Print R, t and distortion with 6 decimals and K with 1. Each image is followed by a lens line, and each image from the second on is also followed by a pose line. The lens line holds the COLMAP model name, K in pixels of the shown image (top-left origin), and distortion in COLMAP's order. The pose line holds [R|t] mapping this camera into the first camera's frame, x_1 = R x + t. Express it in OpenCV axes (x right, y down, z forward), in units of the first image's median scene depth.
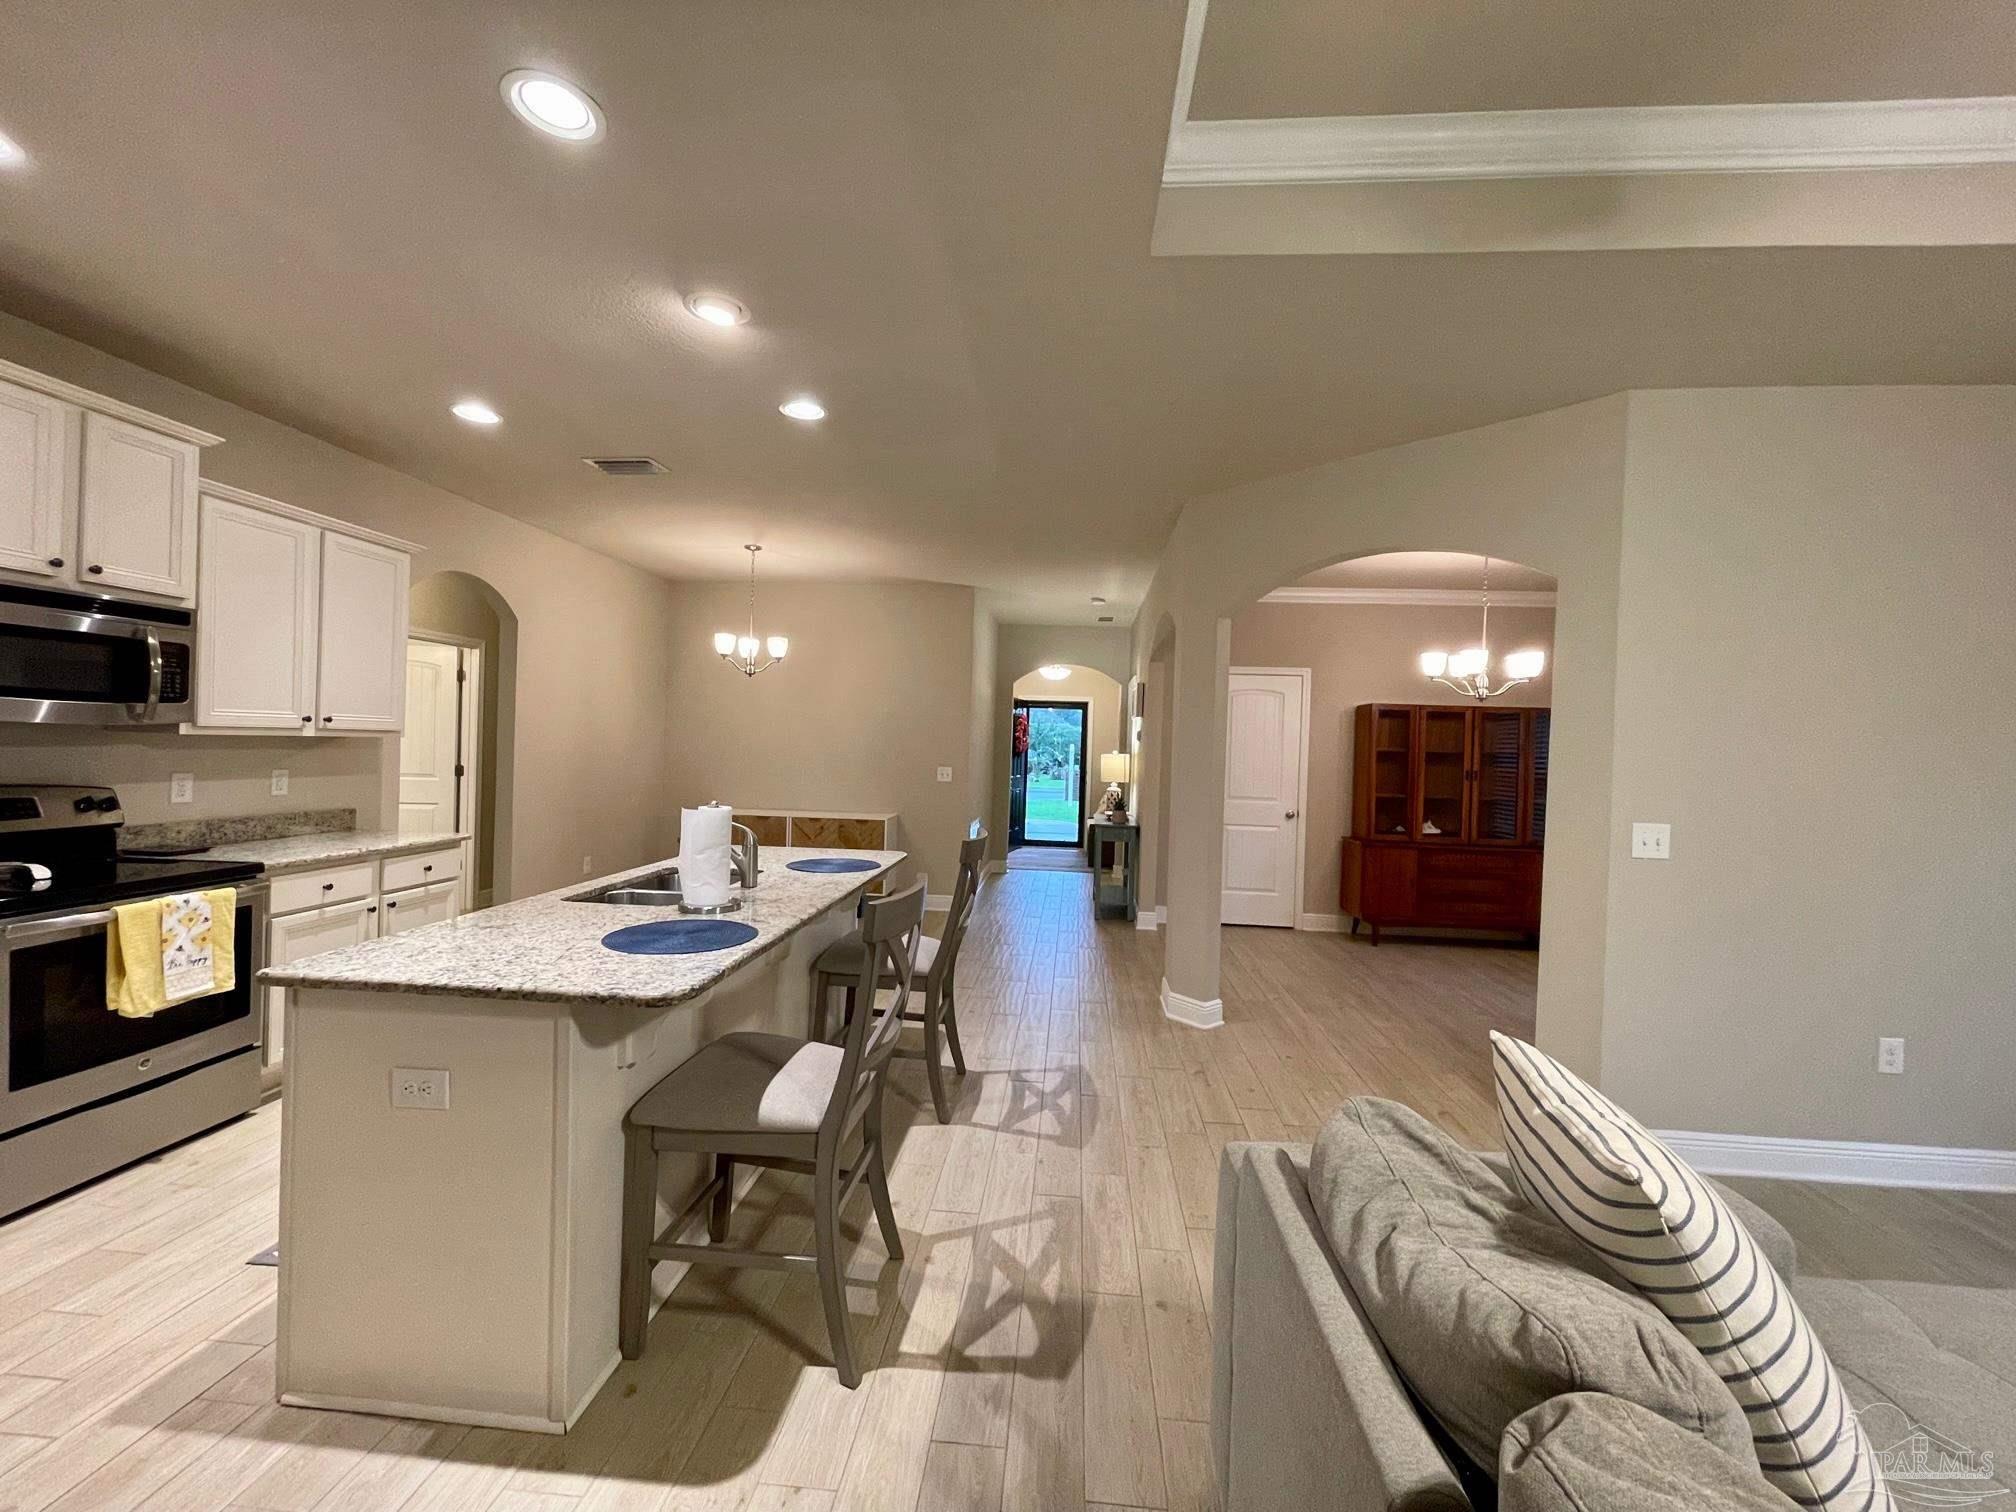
lens RADIAL K [[815.9, 0, 1008.9], [0, 815.9, 755.5], [0, 0, 1]] dist [-0.000316, 0.000101]
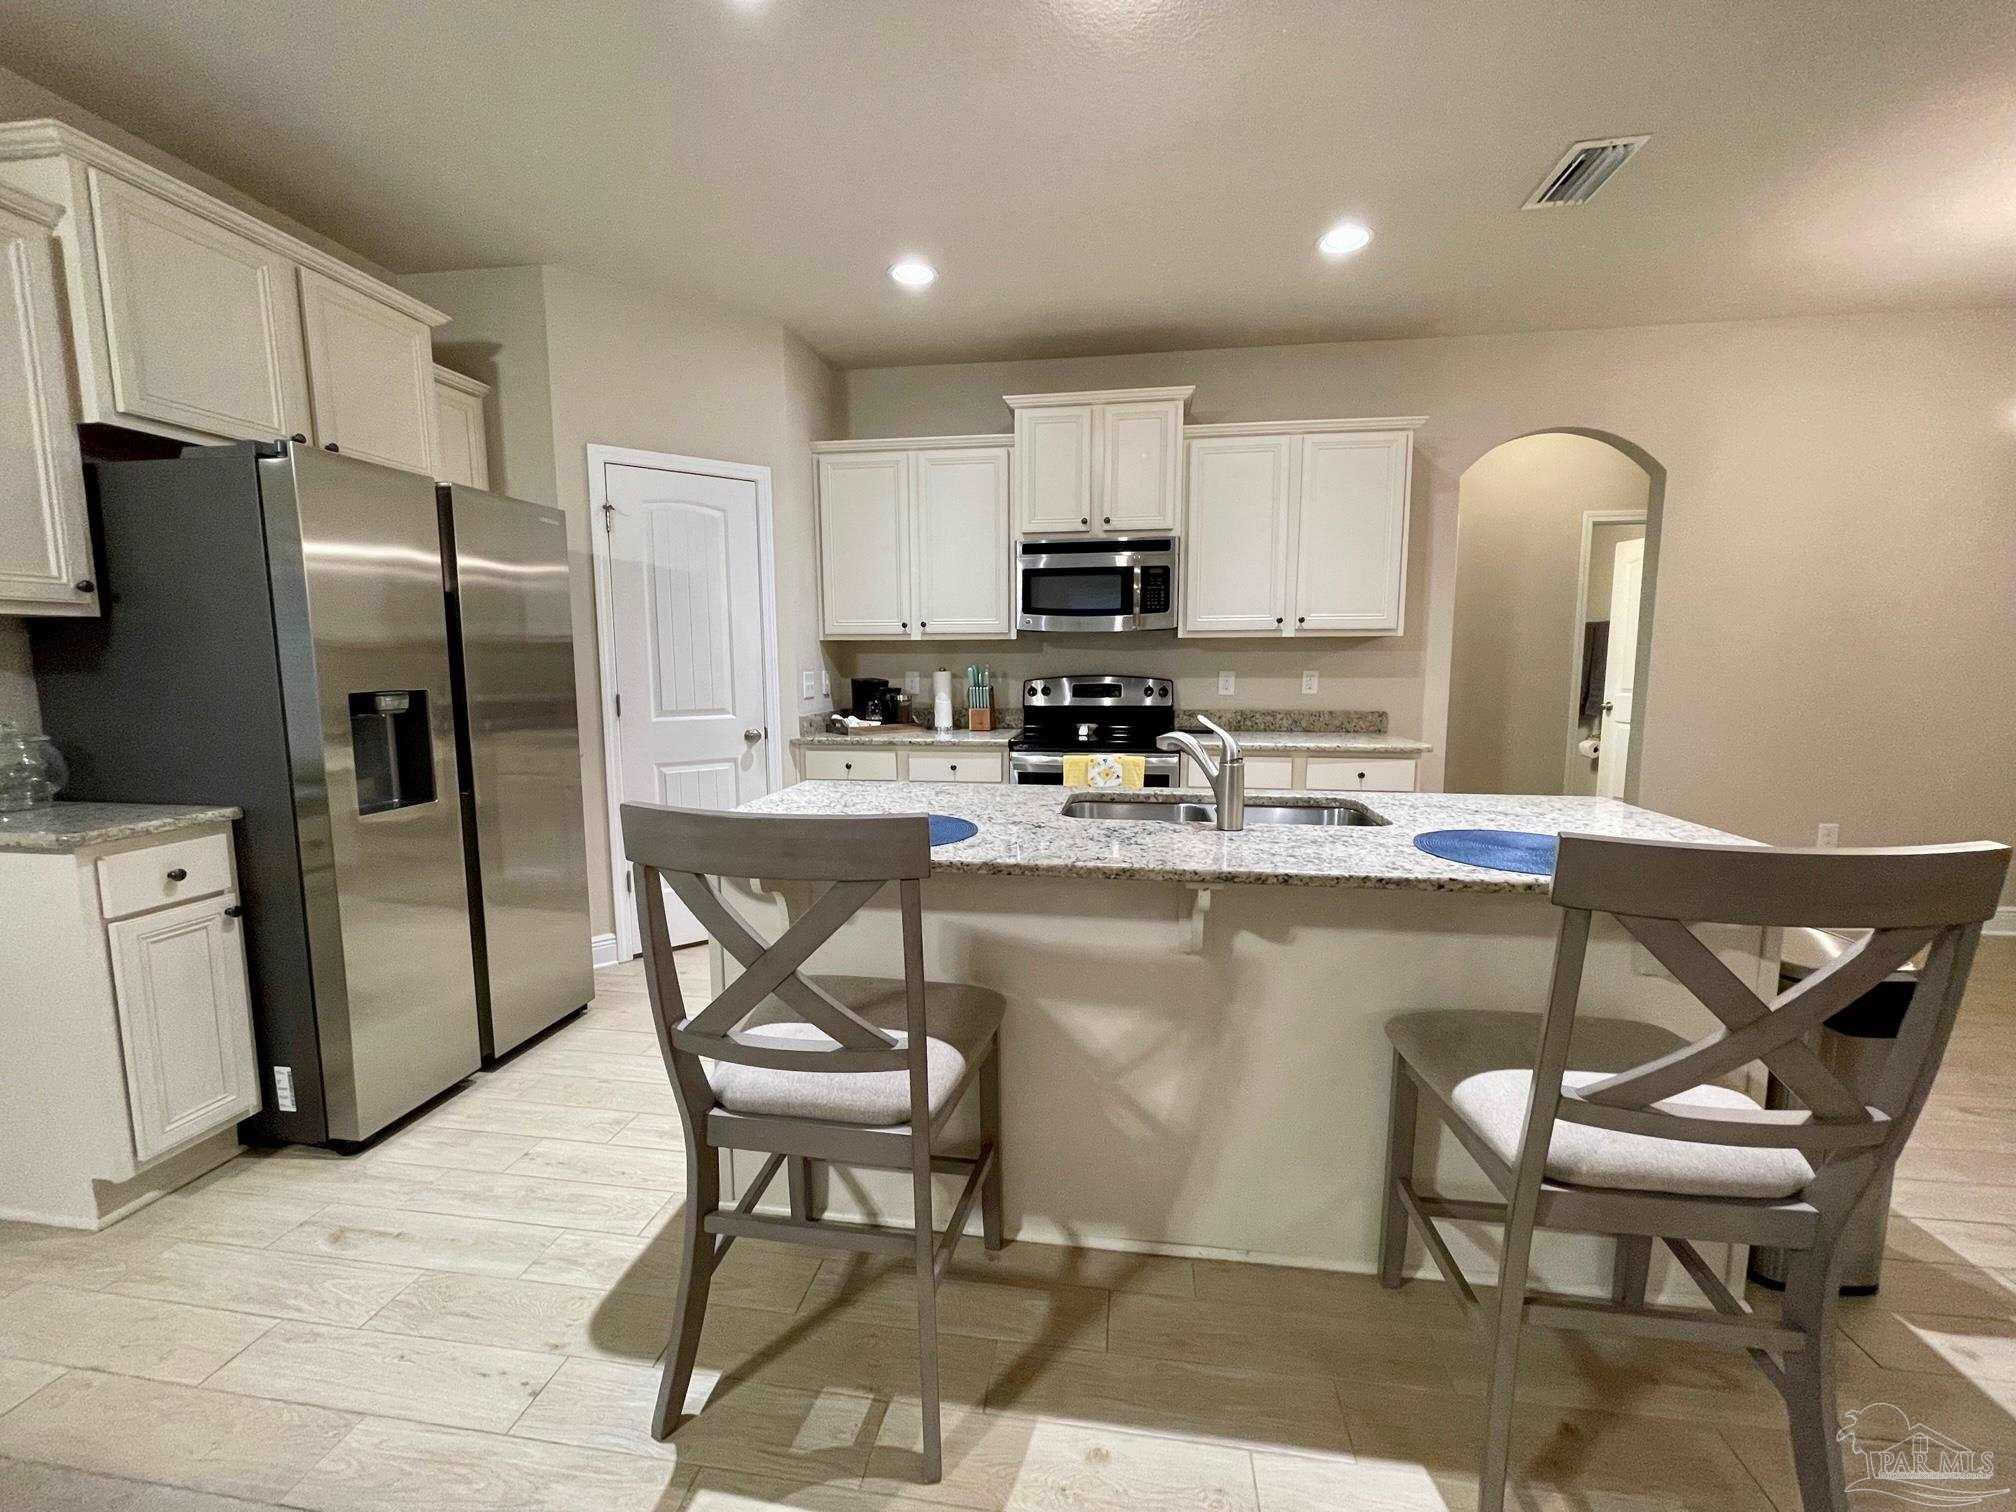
lens RADIAL K [[815.9, 0, 1012.6], [0, 815.9, 752.7], [0, 0, 1]] dist [-0.000316, 0.000101]
pose [[-0.060437, 0.083237, -0.994695, 0.259982], [-0.011897, 0.996386, 0.084101, 0.044085], [0.998101, 0.016917, -0.059228, 0.729330]]
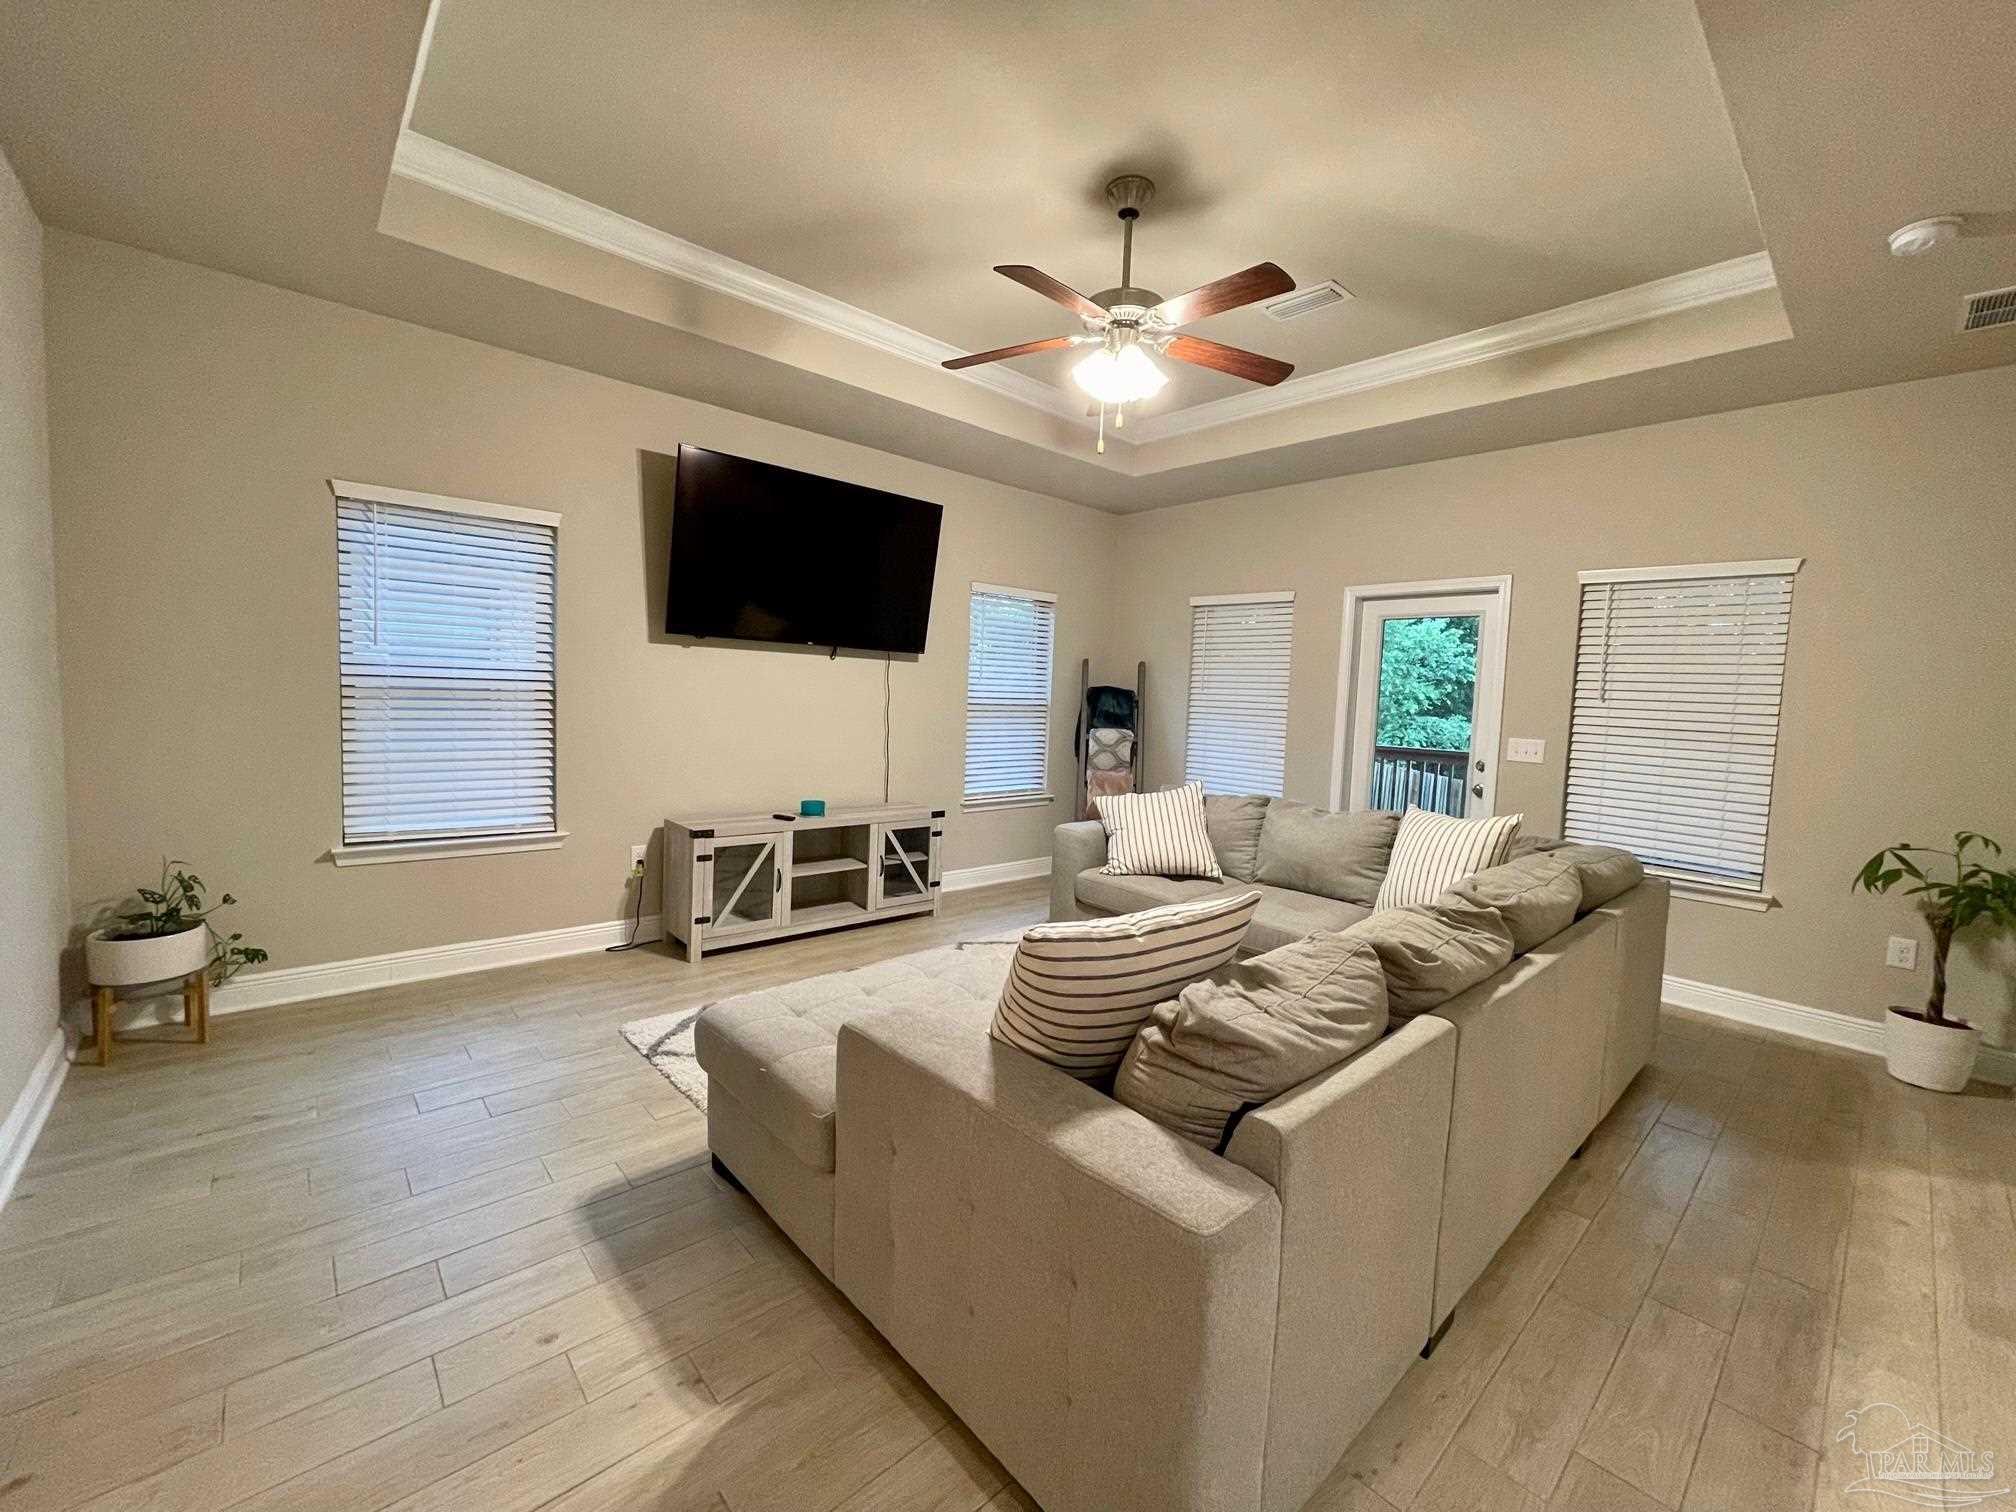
lens RADIAL K [[815.9, 0, 1007.9], [0, 815.9, 757.3], [0, 0, 1]] dist [-0.000316, 0.000101]
pose [[-0.725736, -0.117036, 0.677945, -0.009530], [-0.056359, 0.992226, 0.110959, 0.010196], [-0.685661, 0.042319, -0.726690, 0.753289]]
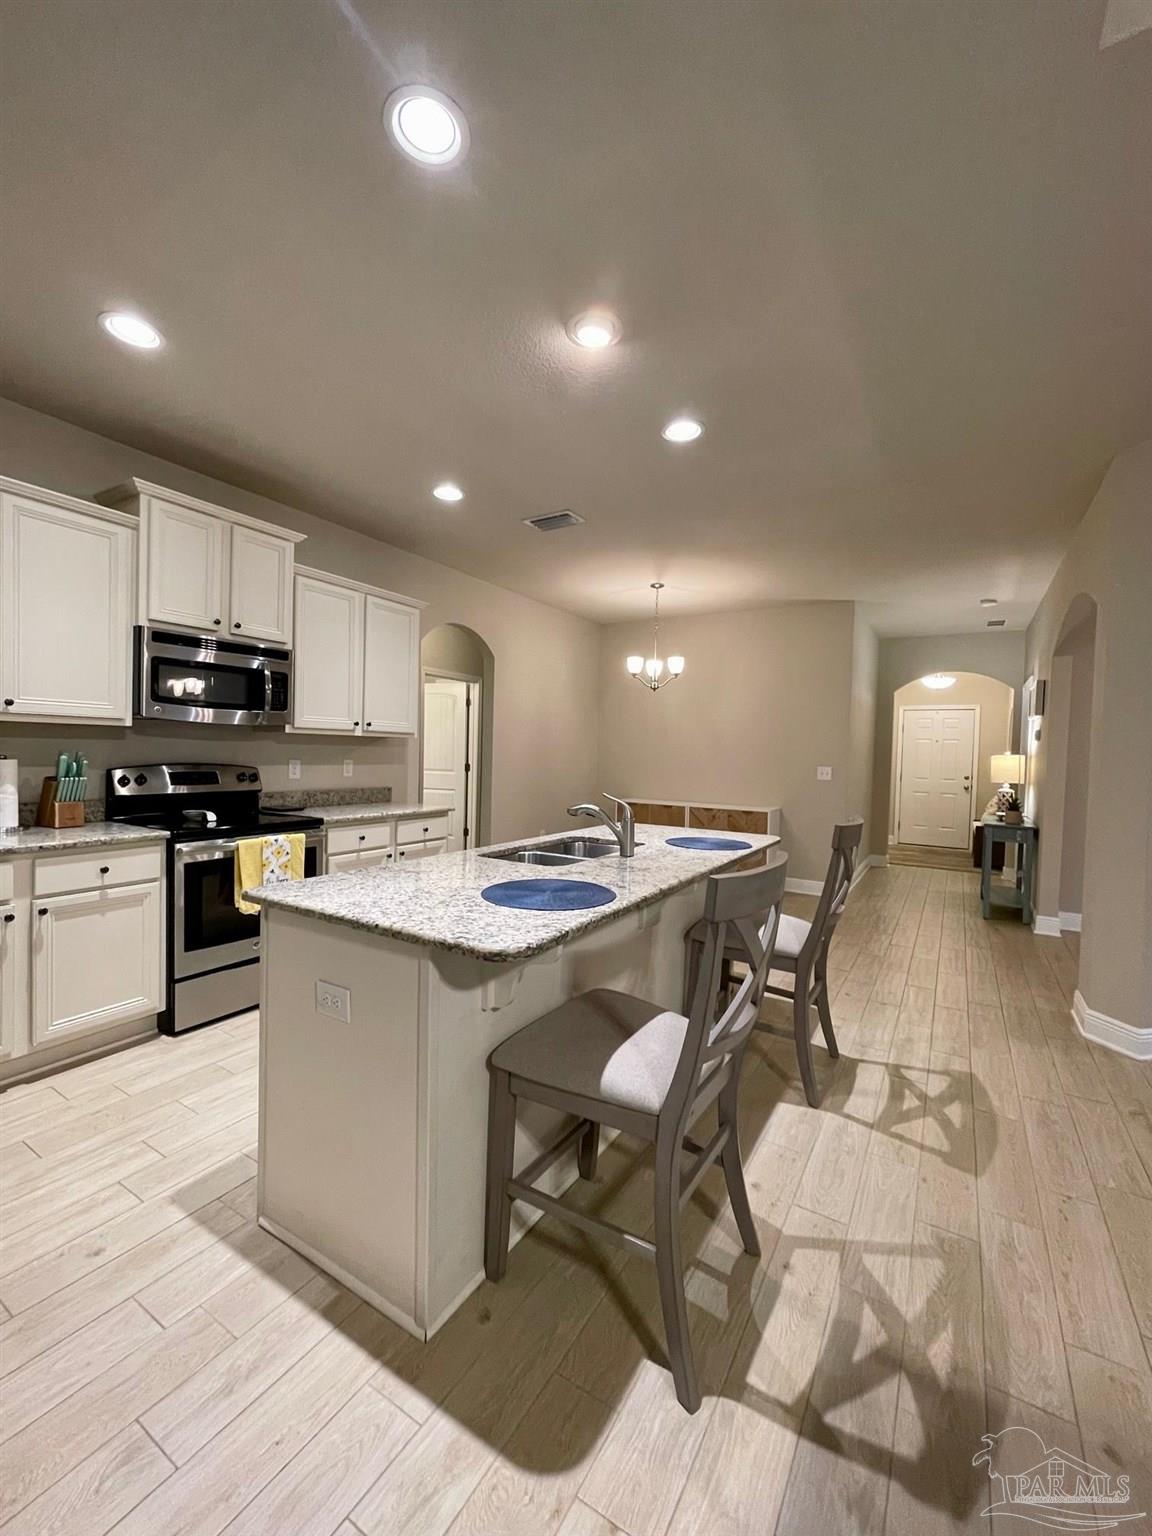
lens RADIAL K [[621.7, 0, 576.9], [0, 621.7, 771.3], [0, 0, 1]] dist [-0.000316, 0.000101]
pose [[0.893646, 0.005813, -0.448734, 0.000954], [-0.003322, 0.999974, 0.006338, 0.033479], [0.448760, -0.004173, 0.893643, 0.176893]]
